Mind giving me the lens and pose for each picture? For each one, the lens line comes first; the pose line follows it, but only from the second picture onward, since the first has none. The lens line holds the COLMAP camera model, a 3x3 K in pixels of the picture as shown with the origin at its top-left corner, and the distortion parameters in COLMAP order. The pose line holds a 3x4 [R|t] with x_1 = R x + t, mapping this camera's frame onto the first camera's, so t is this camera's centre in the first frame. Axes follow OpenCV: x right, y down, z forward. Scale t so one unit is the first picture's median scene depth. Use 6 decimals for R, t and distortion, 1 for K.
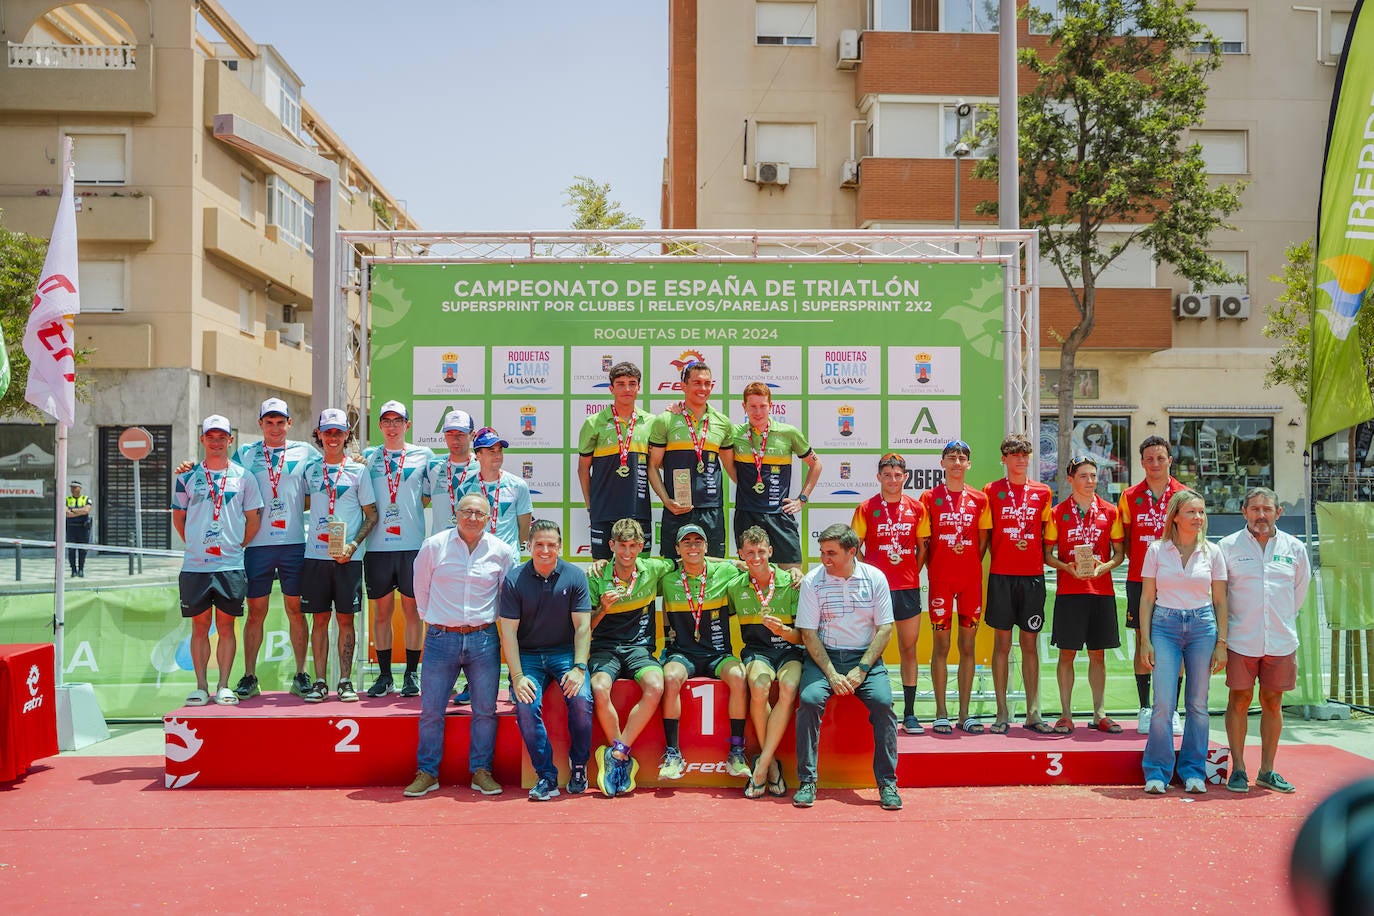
lens RADIAL K [[1048.3, 0, 684.8], [0, 1048.3, 489.3], [0, 0, 1]] dist [-0.014084, 0.003028]
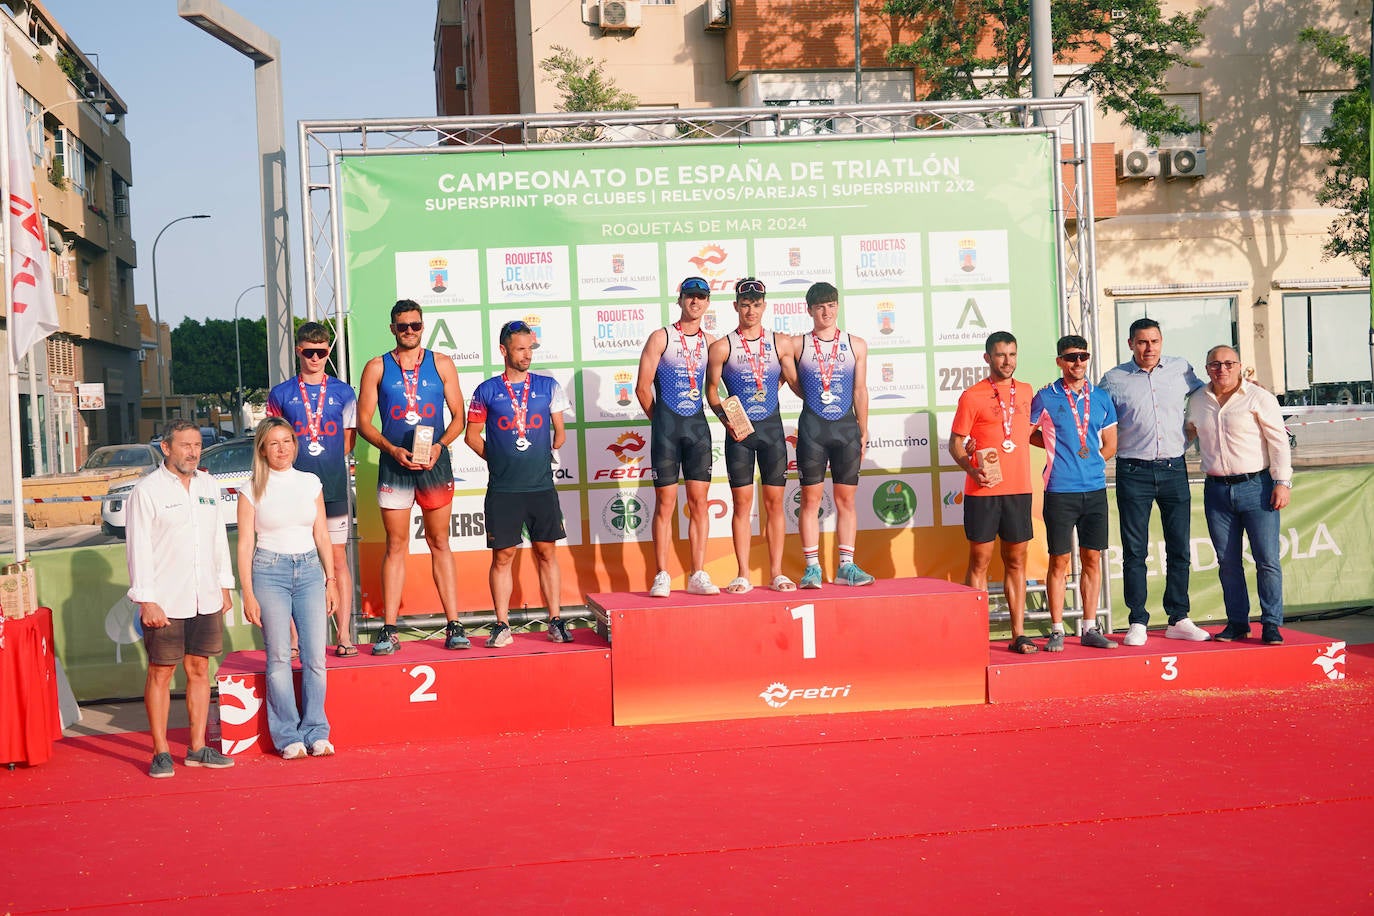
lens RADIAL K [[1324.1, 0, 617.3], [0, 1324.1, 452.6], [0, 0, 1]] dist [0.030193, -0.022950]
pose [[0.995523, -0.049333, 0.080624, -0.172410], [0.047069, 0.998448, 0.029752, 0.005717], [-0.081966, -0.025824, 0.996300, -0.116637]]
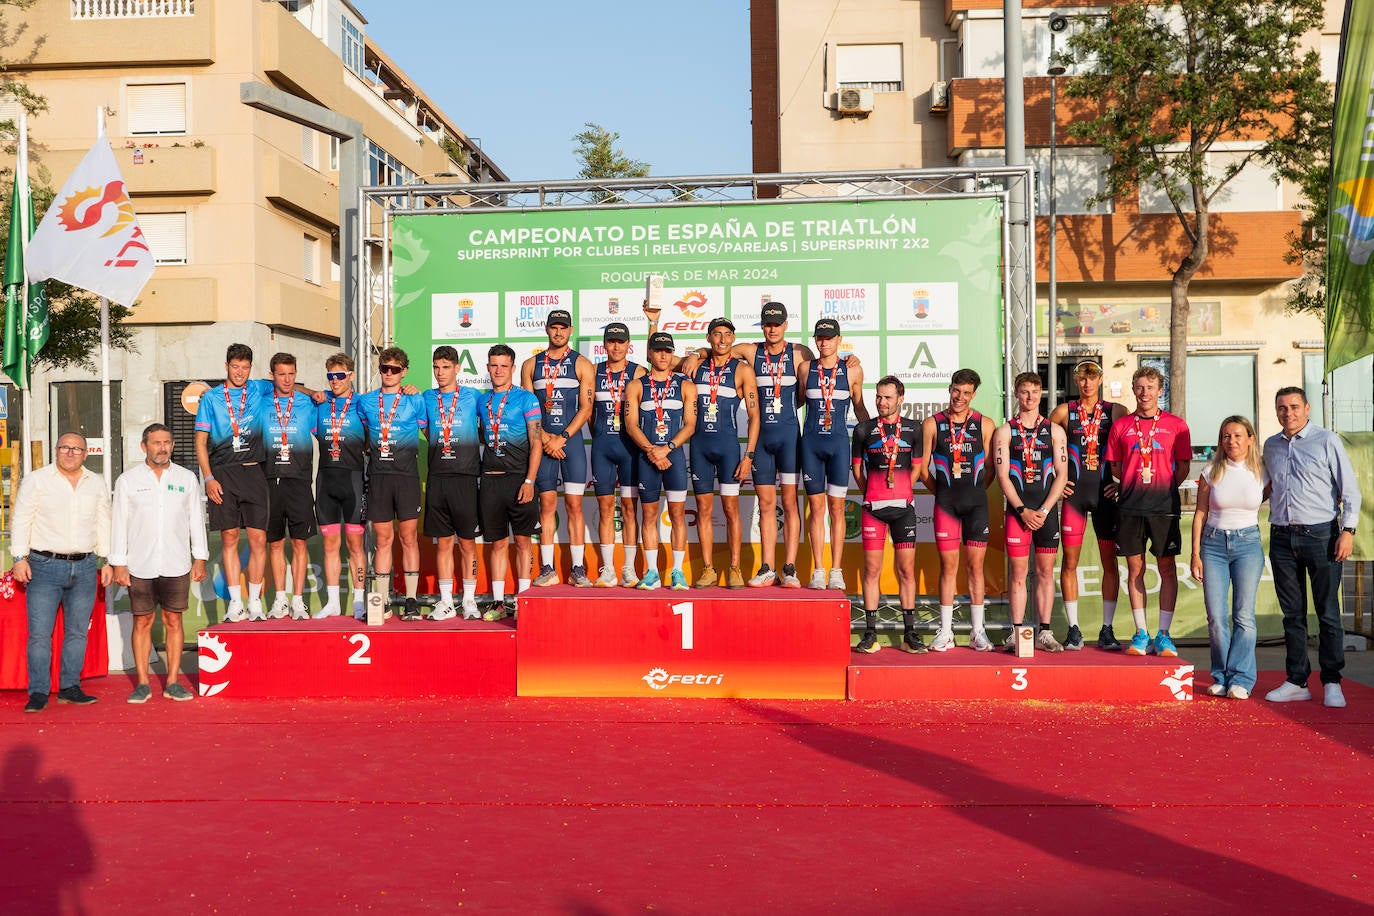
lens RADIAL K [[1124.3, 0, 683.6], [0, 1124.3, 437.1], [0, 0, 1]] dist [-0.001939, 0.000019]
pose [[0.996827, -0.012030, -0.078680, 0.081388], [0.011749, 0.999923, -0.004034, 0.015716], [0.078723, 0.003097, 0.996892, -0.109132]]
